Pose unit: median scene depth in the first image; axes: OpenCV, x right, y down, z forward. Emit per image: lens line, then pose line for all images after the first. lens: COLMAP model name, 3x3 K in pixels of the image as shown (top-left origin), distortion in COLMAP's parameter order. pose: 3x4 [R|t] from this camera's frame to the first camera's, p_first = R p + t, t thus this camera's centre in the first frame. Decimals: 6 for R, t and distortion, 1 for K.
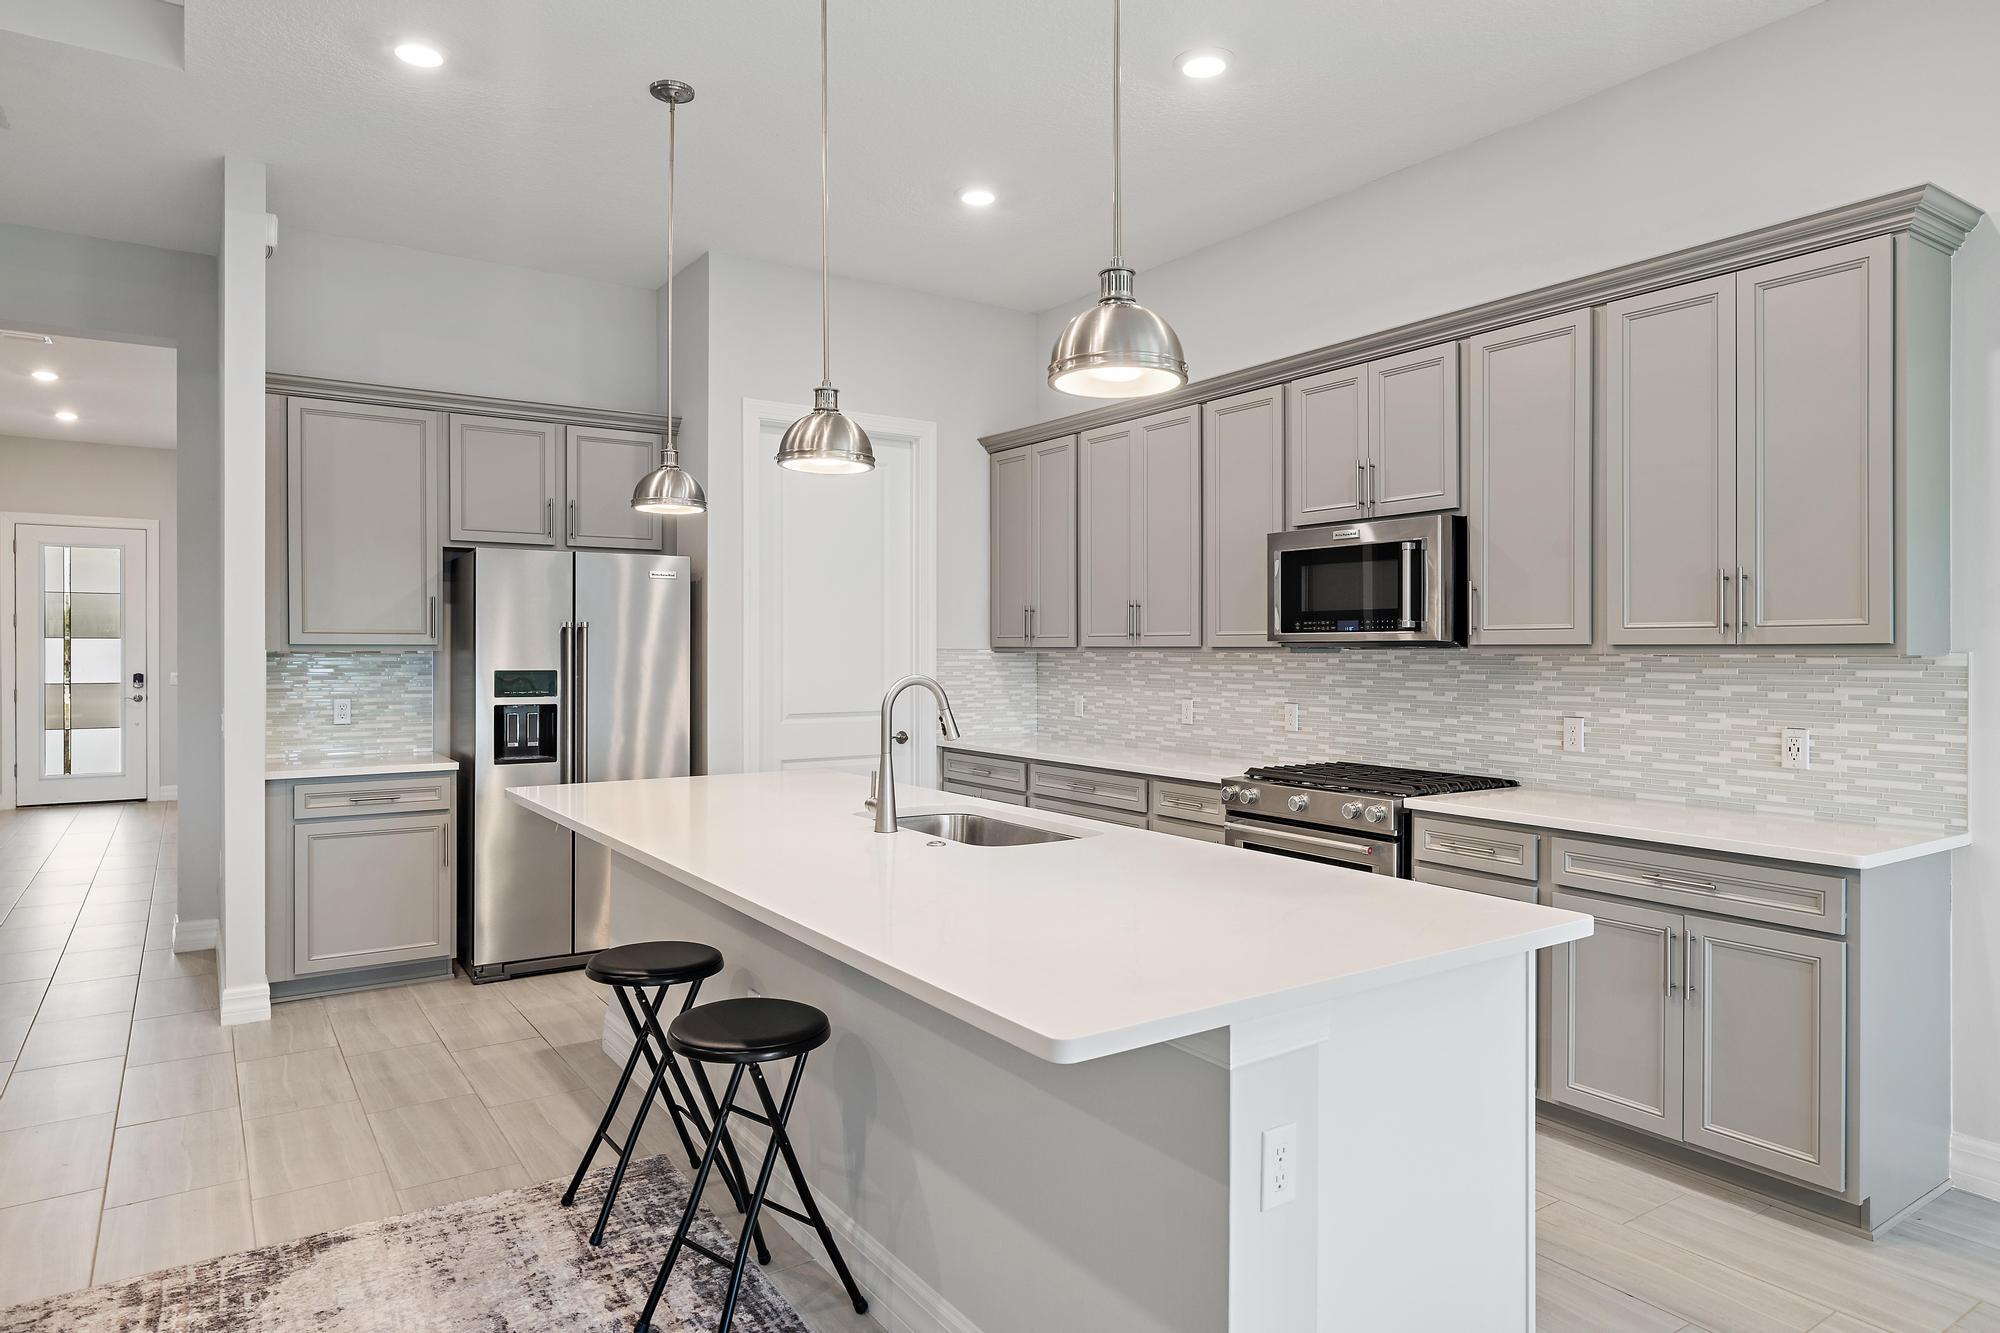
lens RADIAL K [[1179.4, 0, 998.2], [0, 1179.4, 655.3], [0, 0, 1]] dist [0.002697, 0.000409]
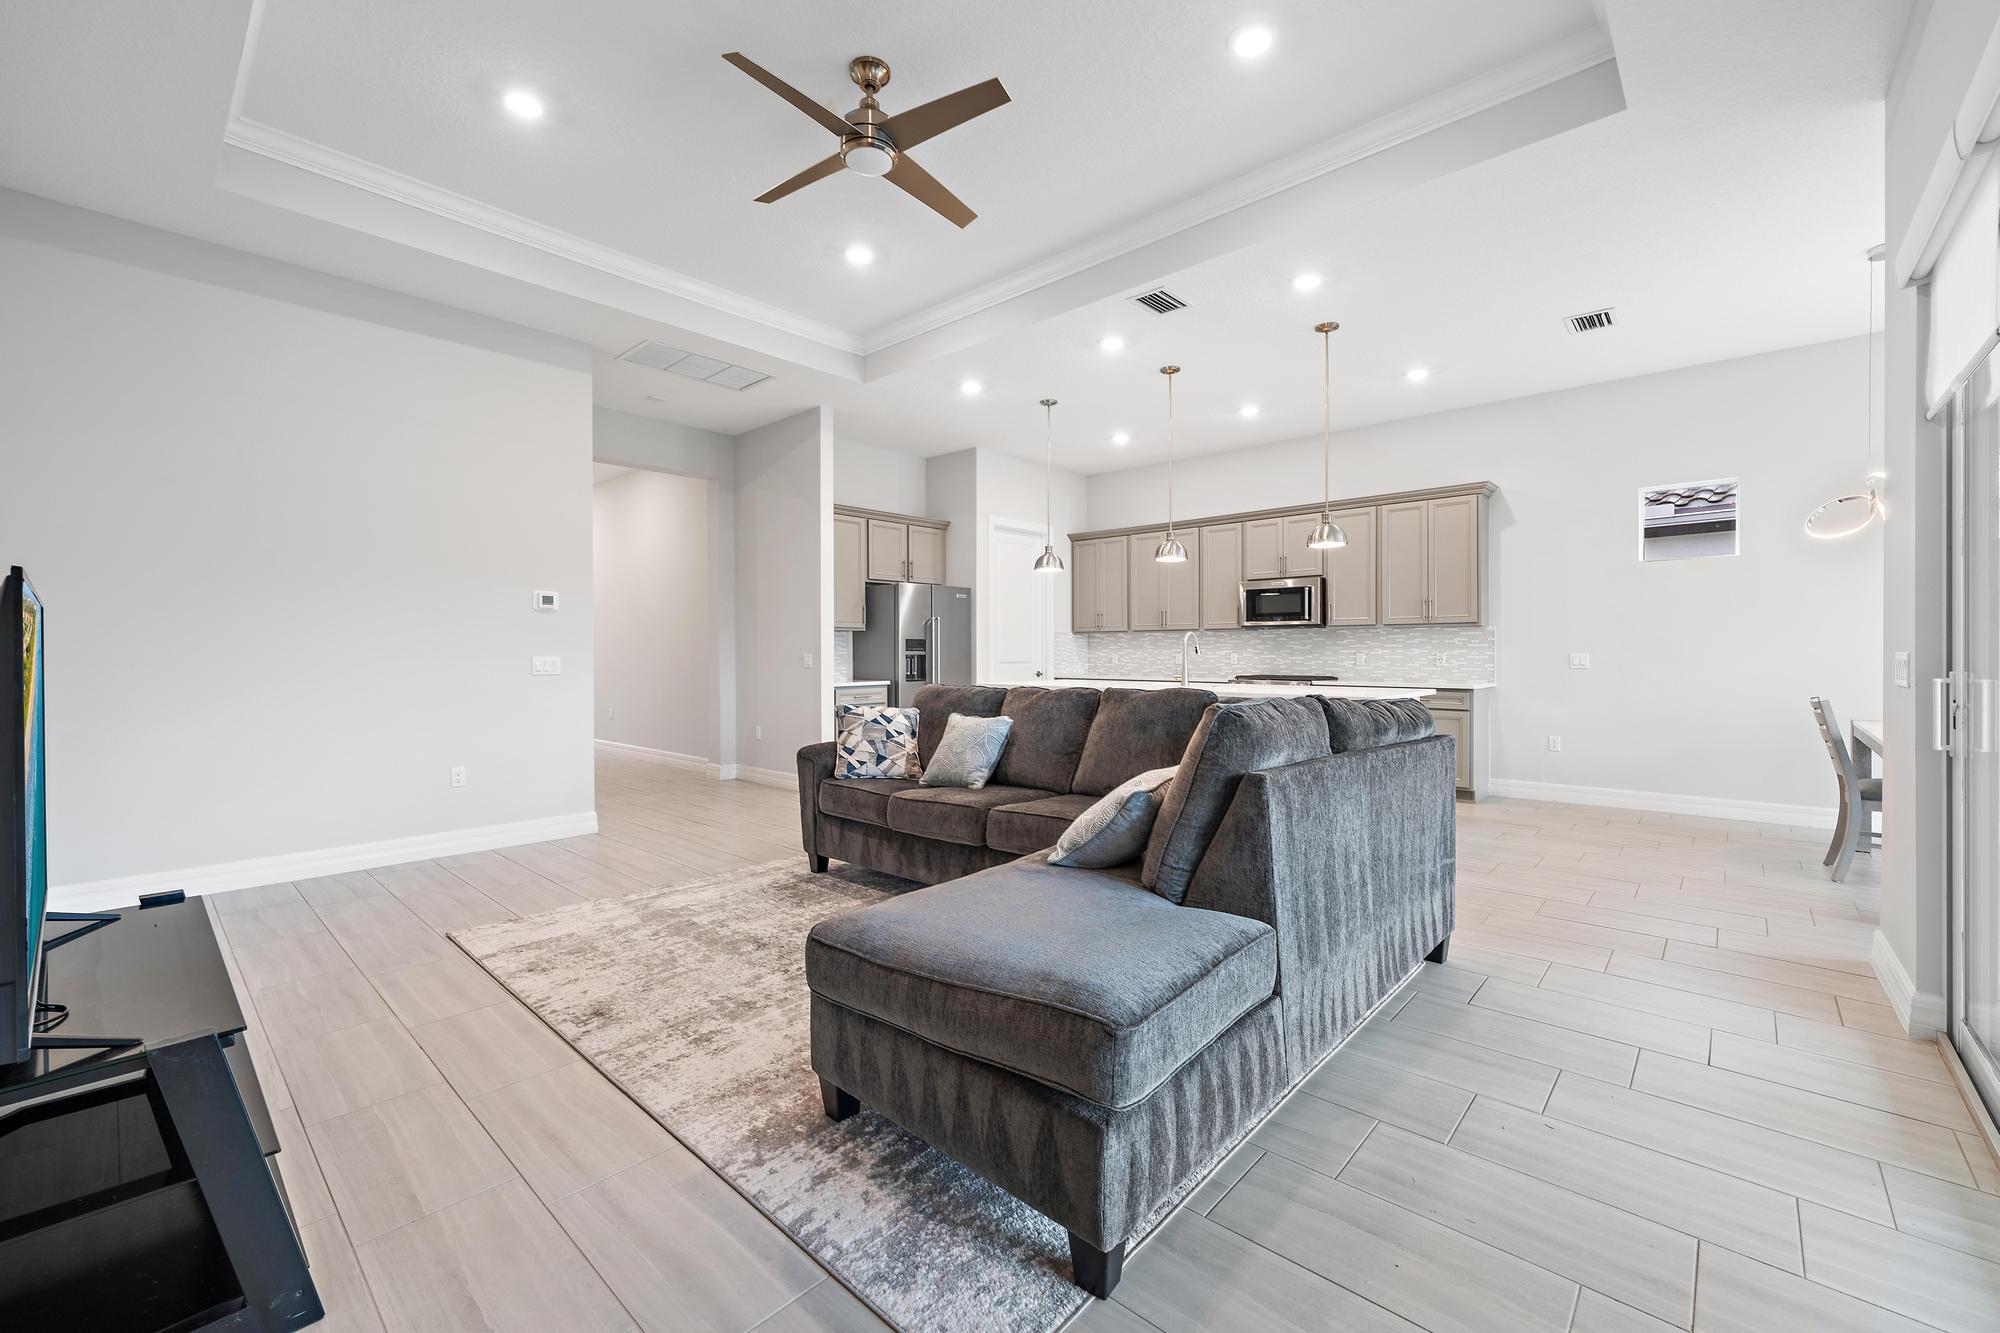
lens RADIAL K [[806.0, 0, 992.9], [0, 806.0, 658.4], [0, 0, 1]] dist [0.001477, 0.000158]
pose [[0.973985, -0.005796, 0.226538, -0.747981], [0.004866, 0.999977, 0.004664, 0.052649], [-0.226560, -0.003440, 0.973991, -0.612210]]
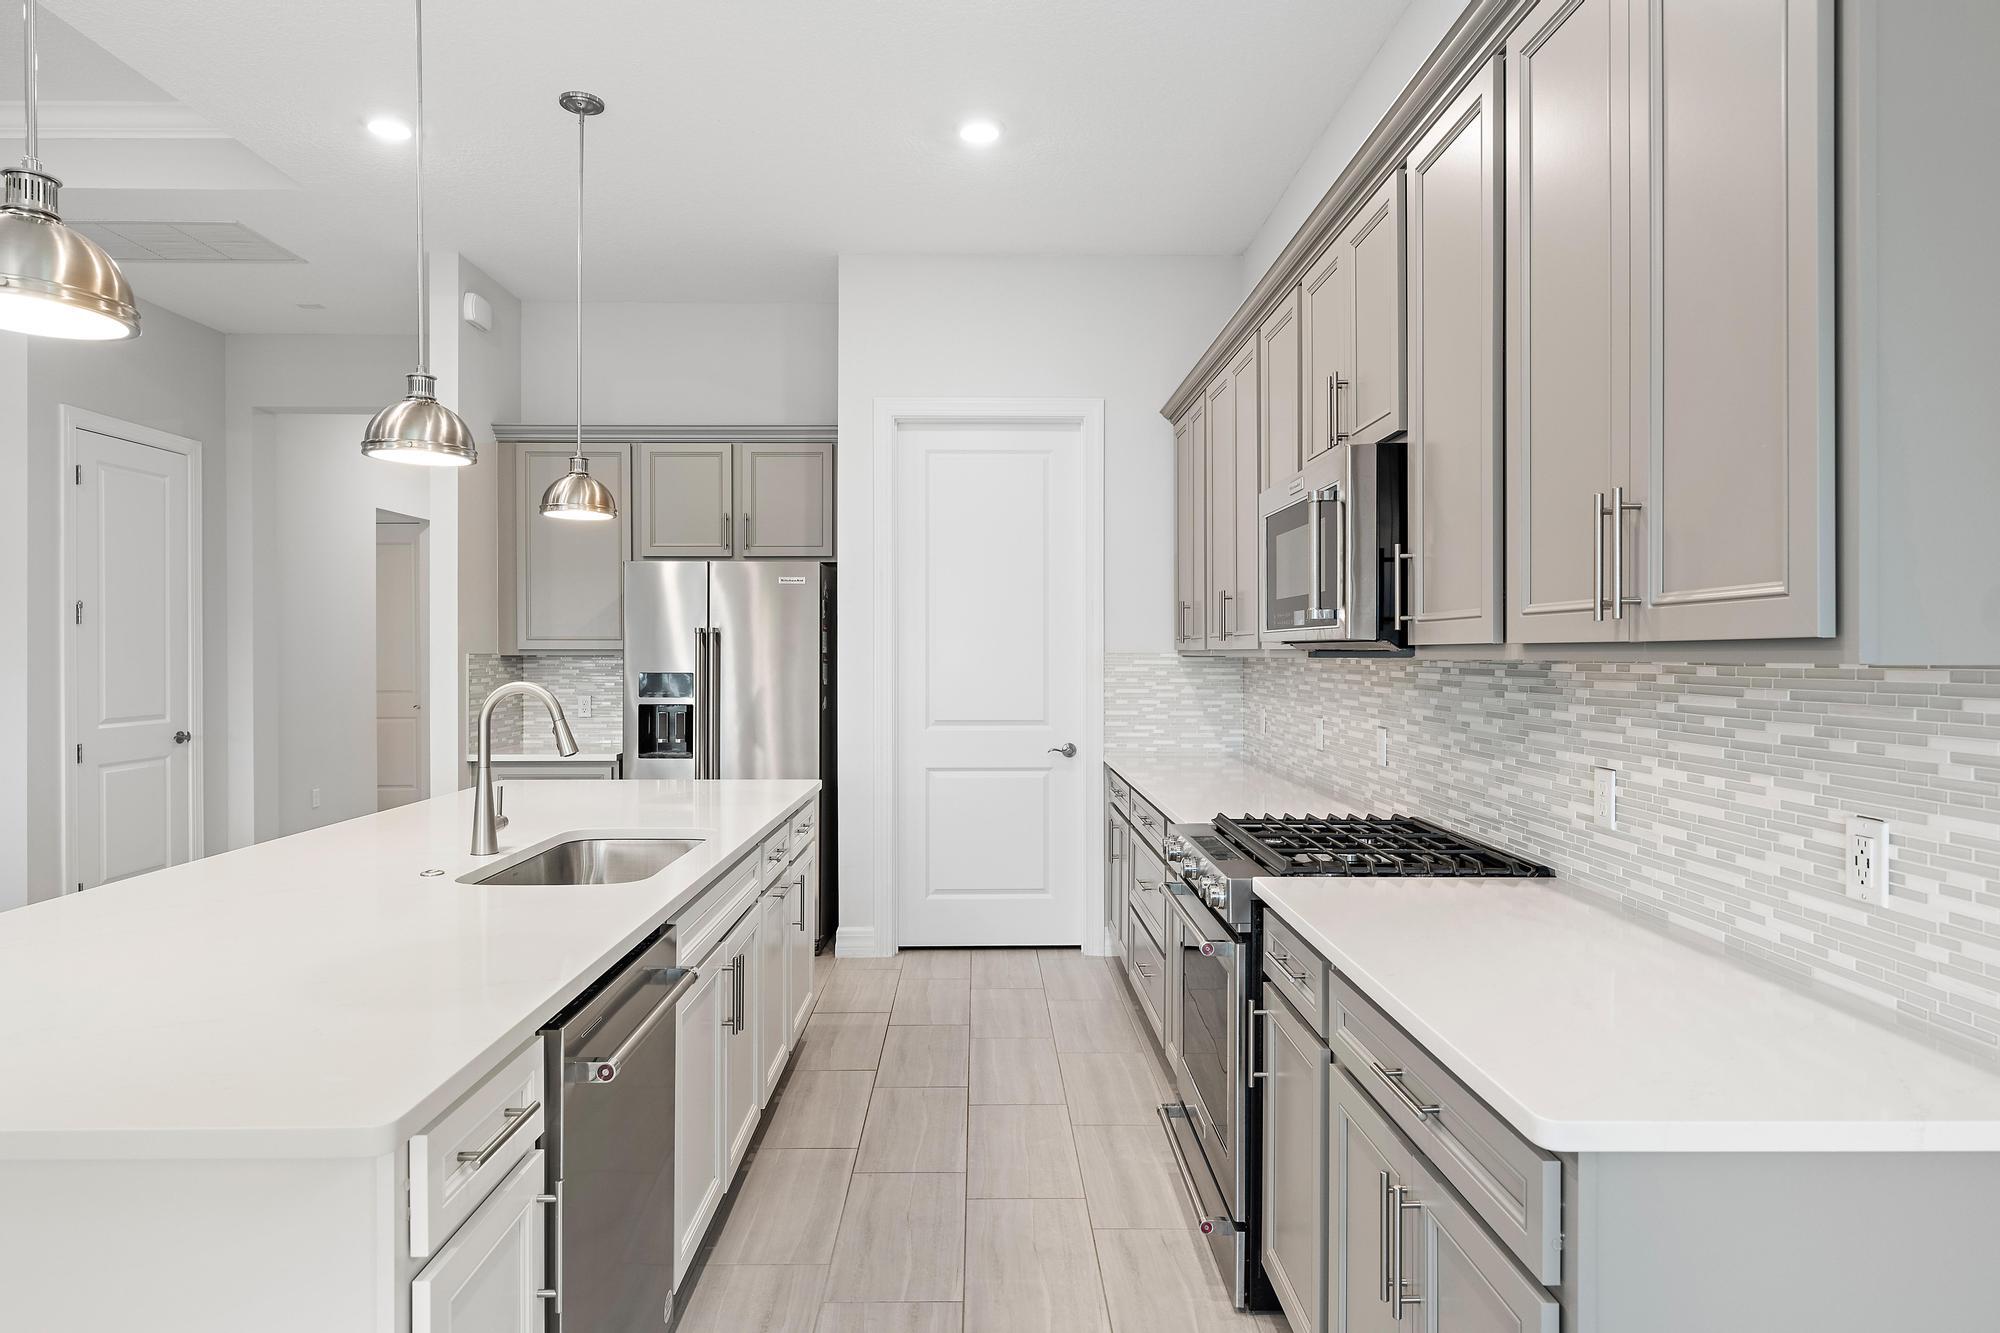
lens RADIAL K [[1144.8, 0, 998.9], [0, 1144.8, 655.2], [0, 0, 1]] dist [0.002628, 0.000044]
pose [[0.836752, -0.000090, -0.547582, 0.536787], [-0.001686, 0.999995, -0.002742, -0.001393], [0.547579, 0.003217, 0.836748, 0.357072]]
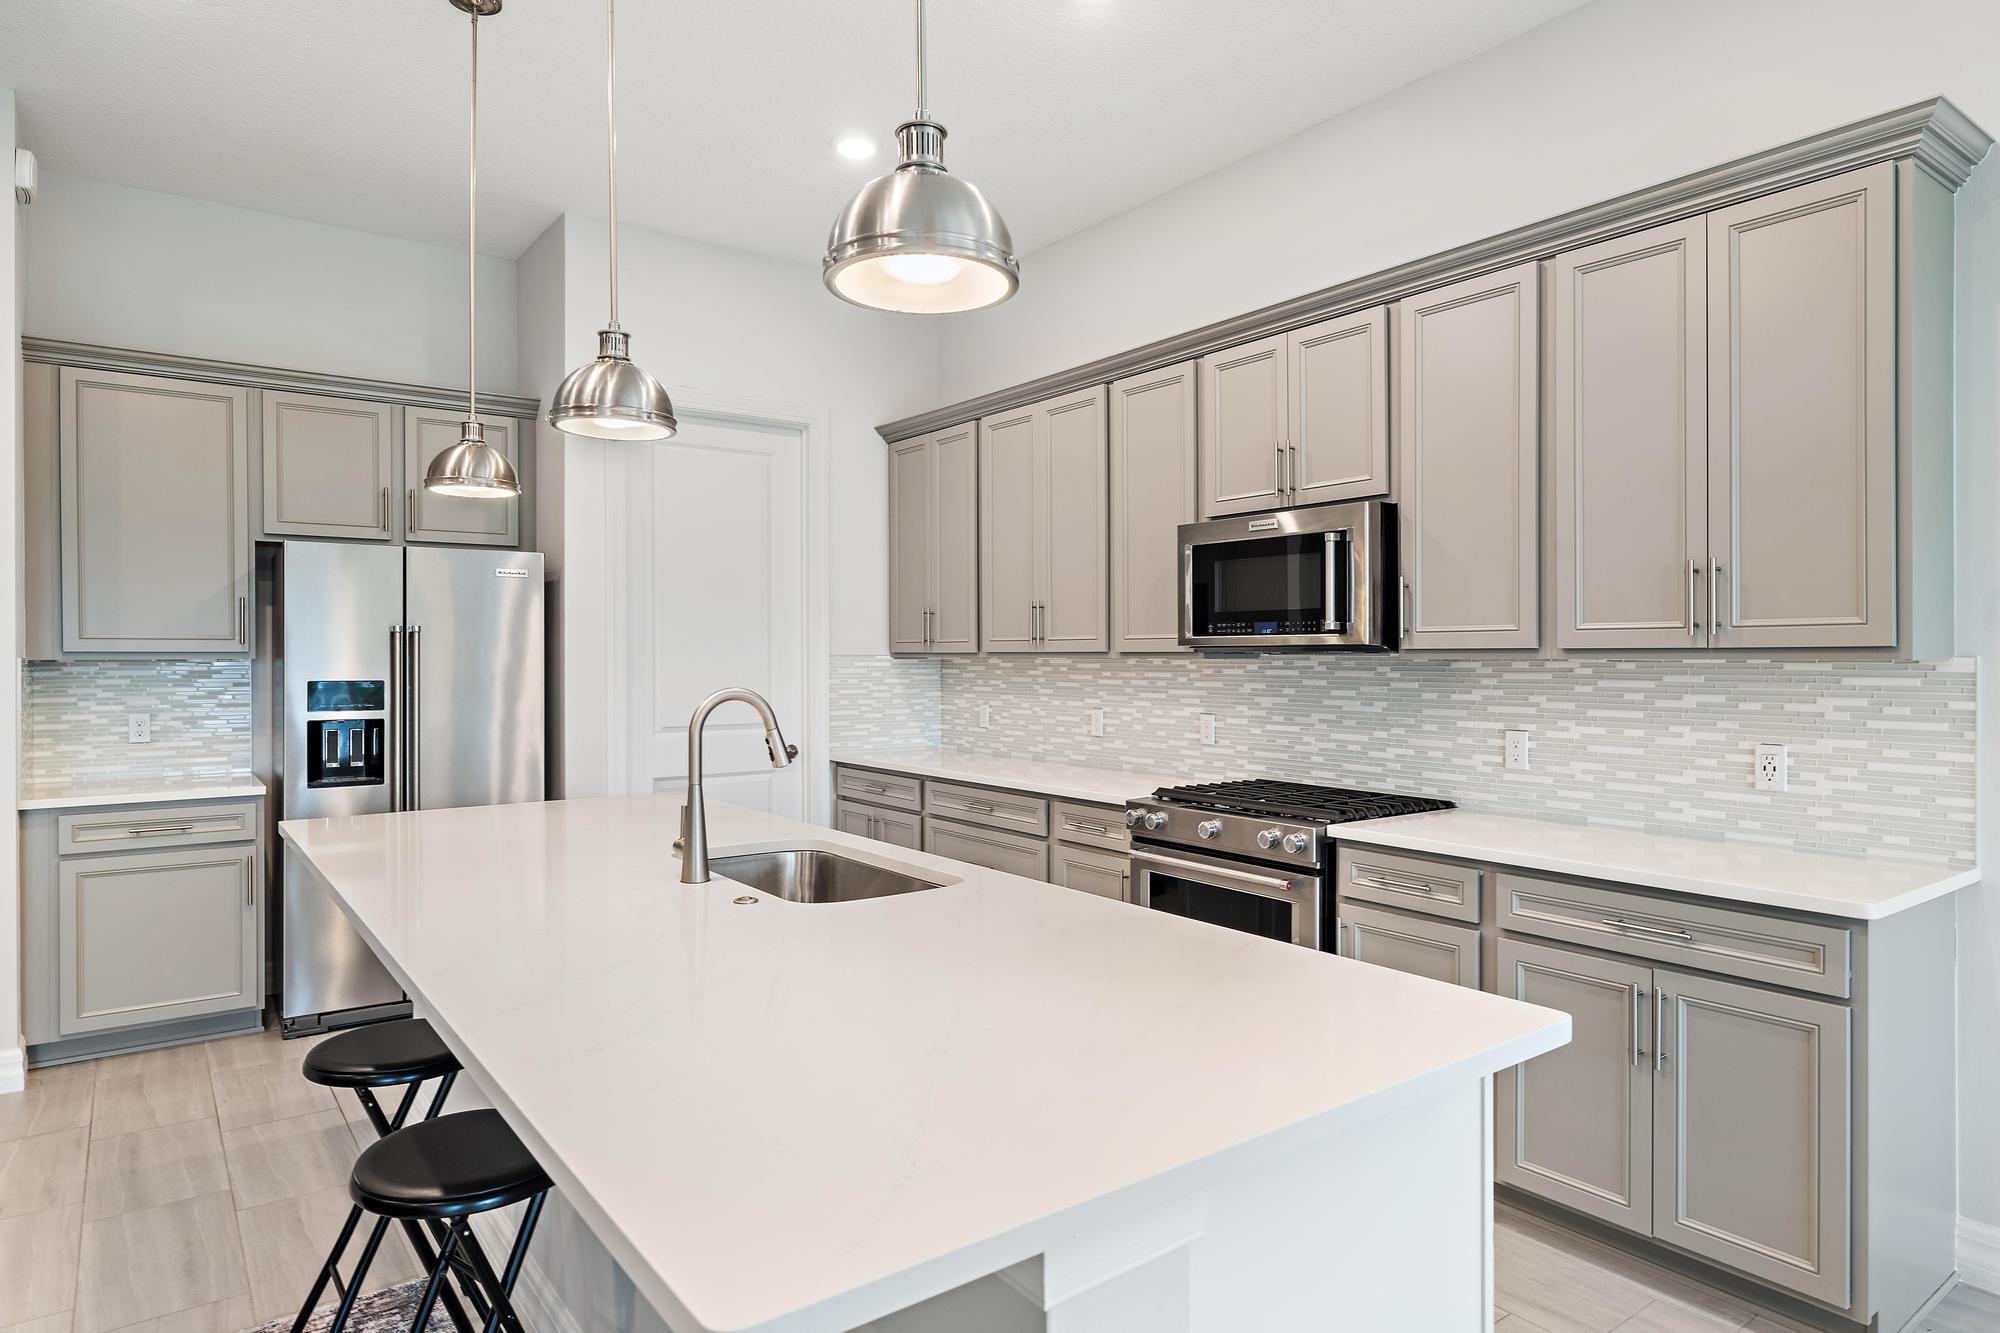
lens RADIAL K [[1146.0, 0, 994.8], [0, 1146.0, 662.2], [0, 0, 1]] dist [0.001796, 0.000692]
pose [[0.999074, -0.002943, 0.042935, 0.058148], [0.002883, 0.999995, 0.001458, -0.001148], [-0.042939, -0.001332, 0.999077, 0.153497]]
